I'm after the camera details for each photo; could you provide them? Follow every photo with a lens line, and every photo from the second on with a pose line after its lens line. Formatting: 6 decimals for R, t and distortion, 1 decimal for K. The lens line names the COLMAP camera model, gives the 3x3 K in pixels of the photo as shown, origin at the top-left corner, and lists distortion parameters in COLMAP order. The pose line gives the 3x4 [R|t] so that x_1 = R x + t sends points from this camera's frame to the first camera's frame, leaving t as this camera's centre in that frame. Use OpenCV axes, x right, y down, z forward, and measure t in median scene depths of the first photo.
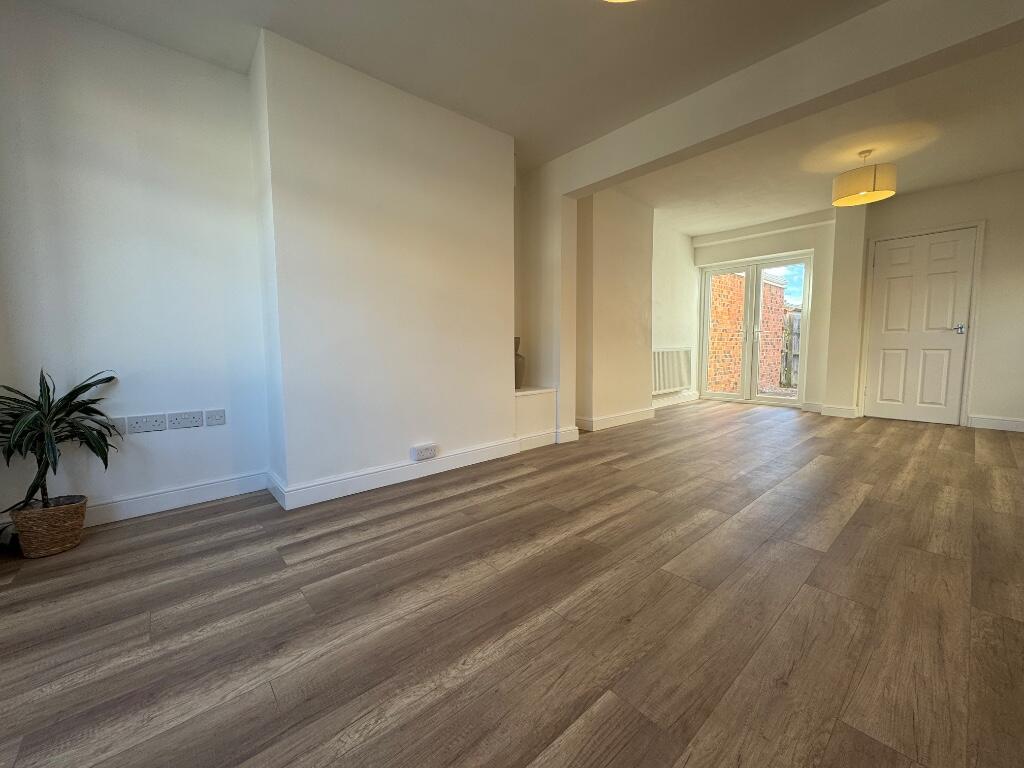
lens RADIAL K [[413.1, 0, 505.4], [0, 413.1, 382.6], [0, 0, 1]] dist [-0.004539, 0.000033]
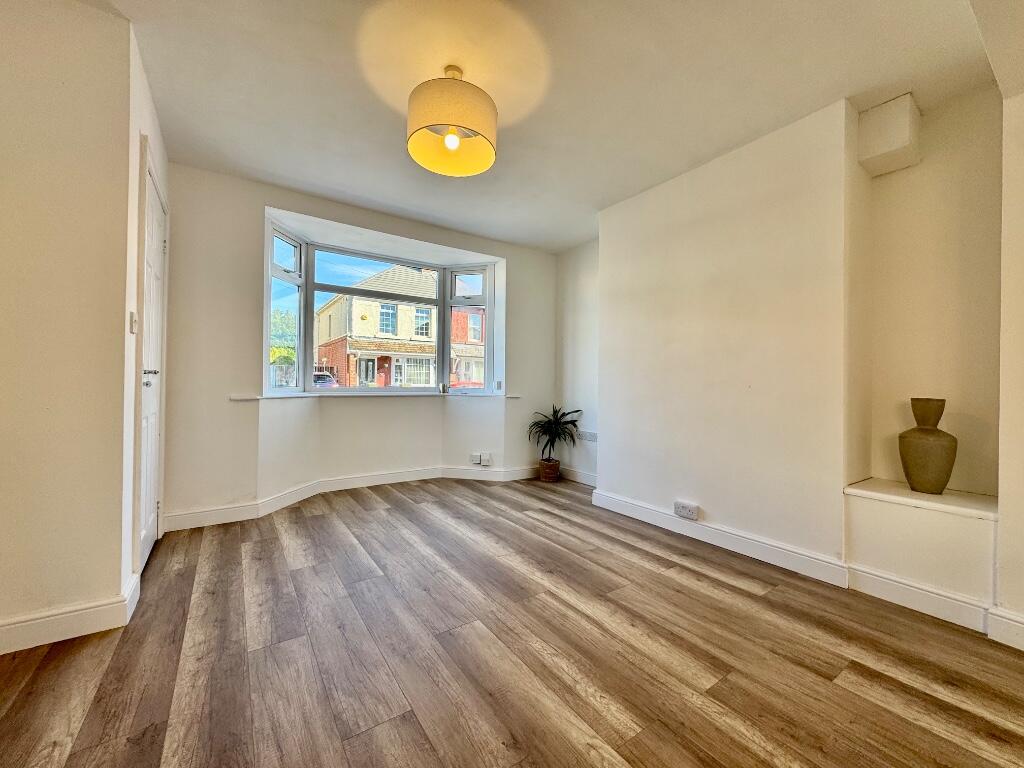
lens RADIAL K [[413.1, 0, 508.9], [0, 413.1, 378.5], [0, 0, 1]] dist [-0.004539, 0.000033]
pose [[-0.126125, -0.005750, -0.991998, 1.126831], [-0.099105, 0.995053, 0.006833, -0.148002], [0.987051, 0.099174, -0.126071, 0.907476]]
